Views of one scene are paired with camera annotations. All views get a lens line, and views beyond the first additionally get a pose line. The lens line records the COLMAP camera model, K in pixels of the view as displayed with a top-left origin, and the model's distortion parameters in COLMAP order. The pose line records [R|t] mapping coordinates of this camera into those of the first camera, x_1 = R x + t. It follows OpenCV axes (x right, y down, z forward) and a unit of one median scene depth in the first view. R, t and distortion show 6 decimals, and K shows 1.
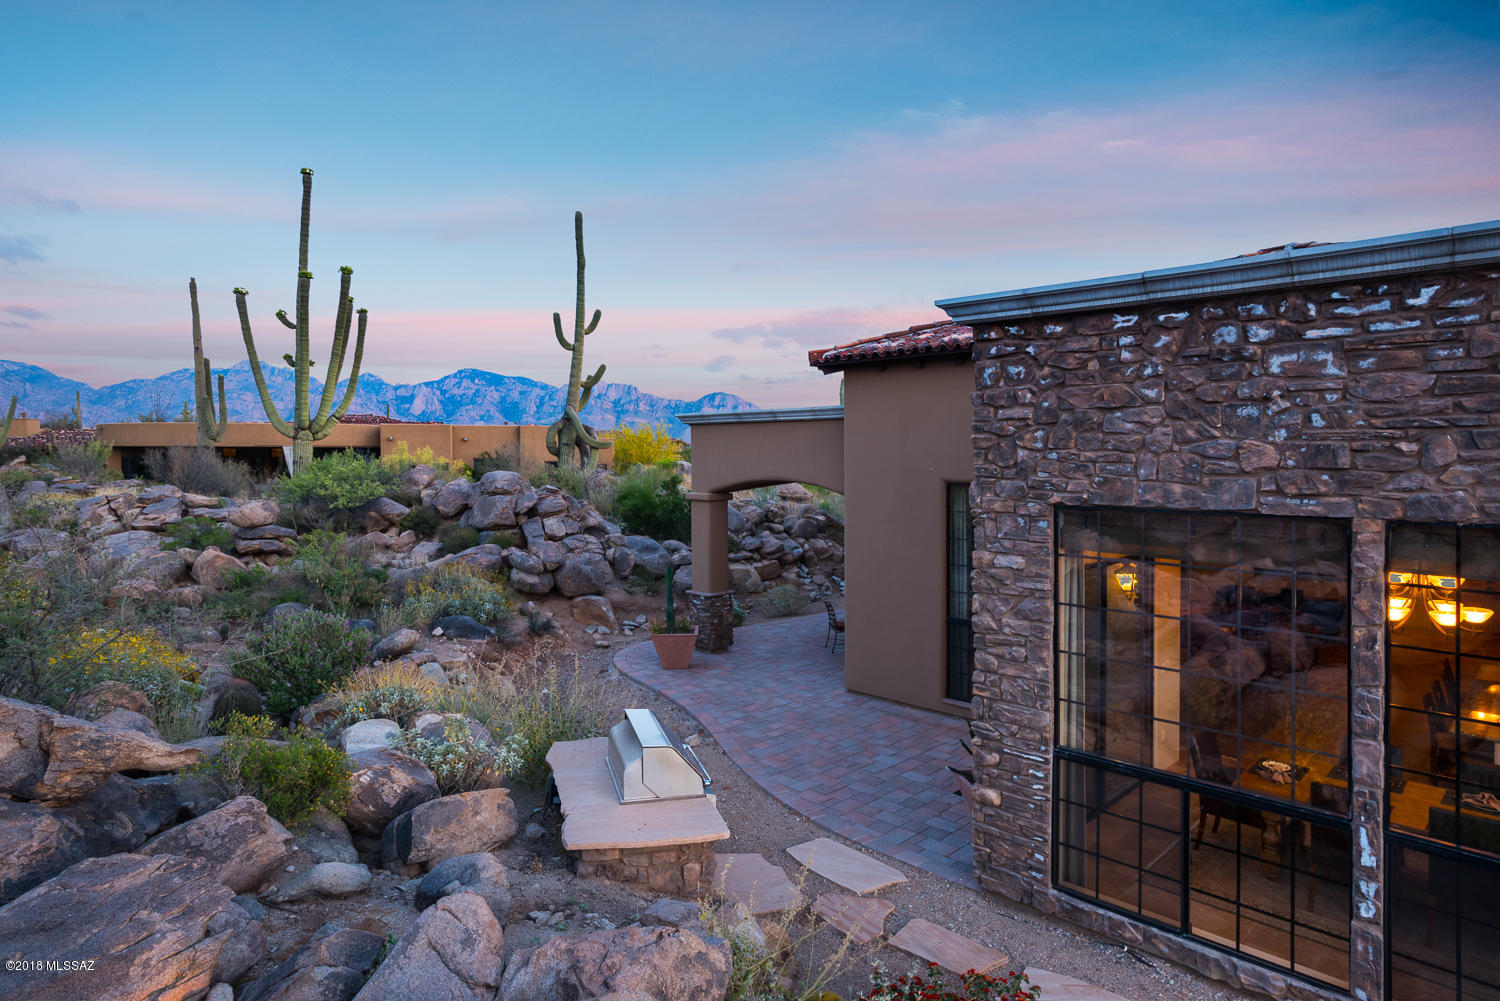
lens RADIAL K [[855.7, 0, 752.6], [0, 855.7, 491.1], [0, 0, 1]] dist [-0.001932, 0.000335]
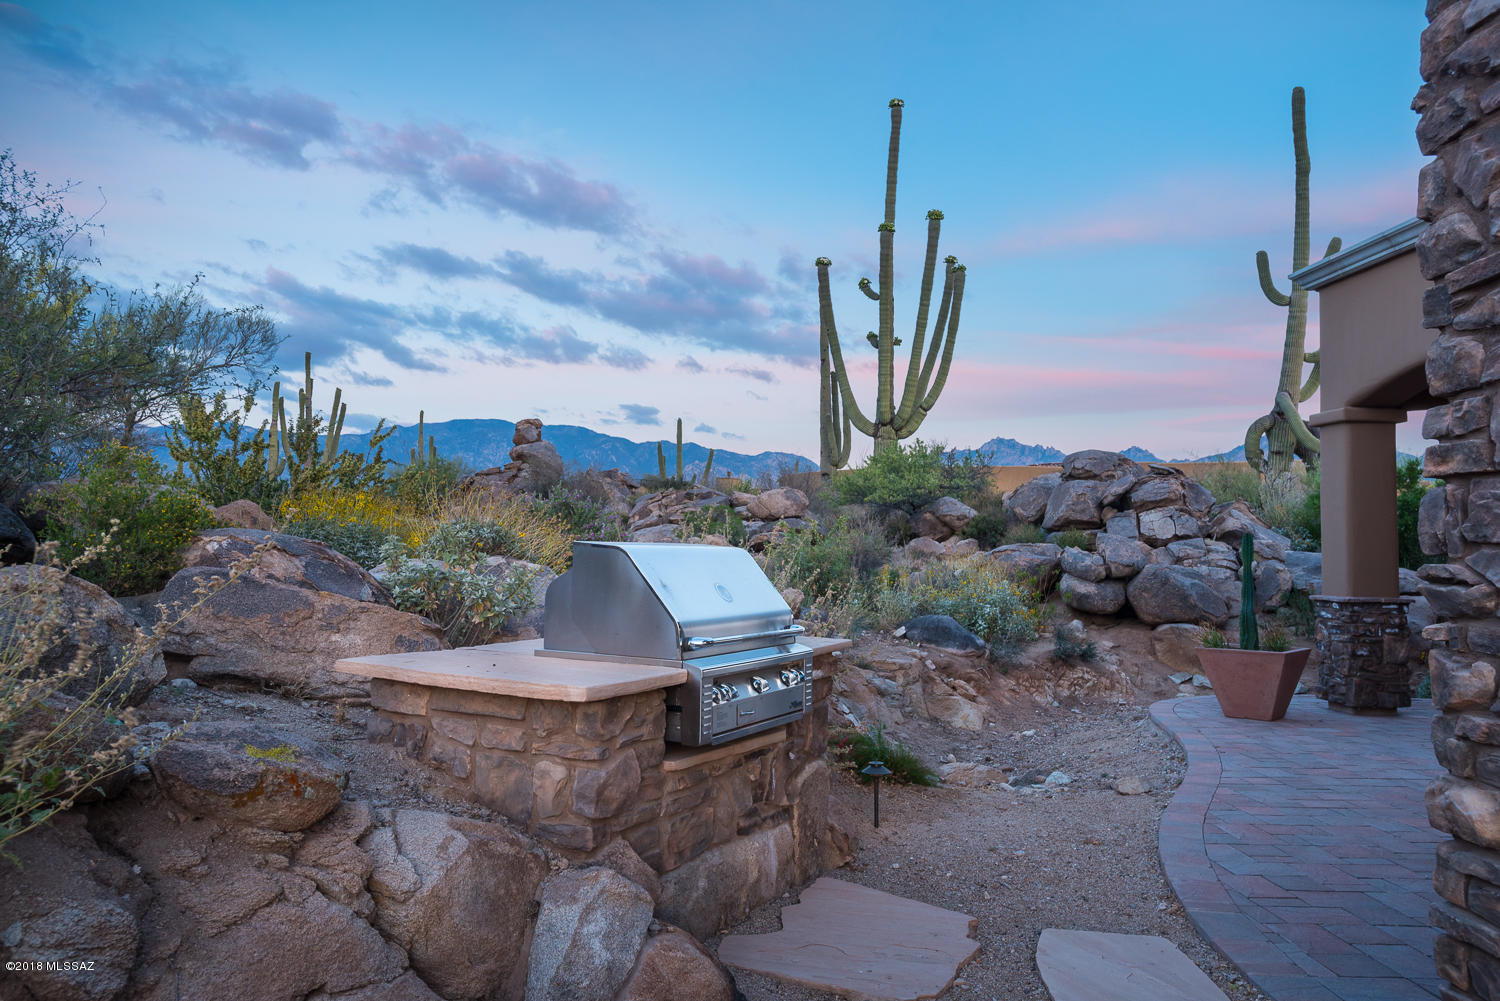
lens RADIAL K [[1161.0, 0, 749.1], [0, 1161.0, 501.8], [0, 0, 1]] dist [0.003020, 0.002913]
pose [[0.735757, -0.021176, -0.676915, 0.126361], [-0.038272, 0.996614, -0.072776, 0.098916], [0.676164, 0.079453, 0.732455, 0.174795]]
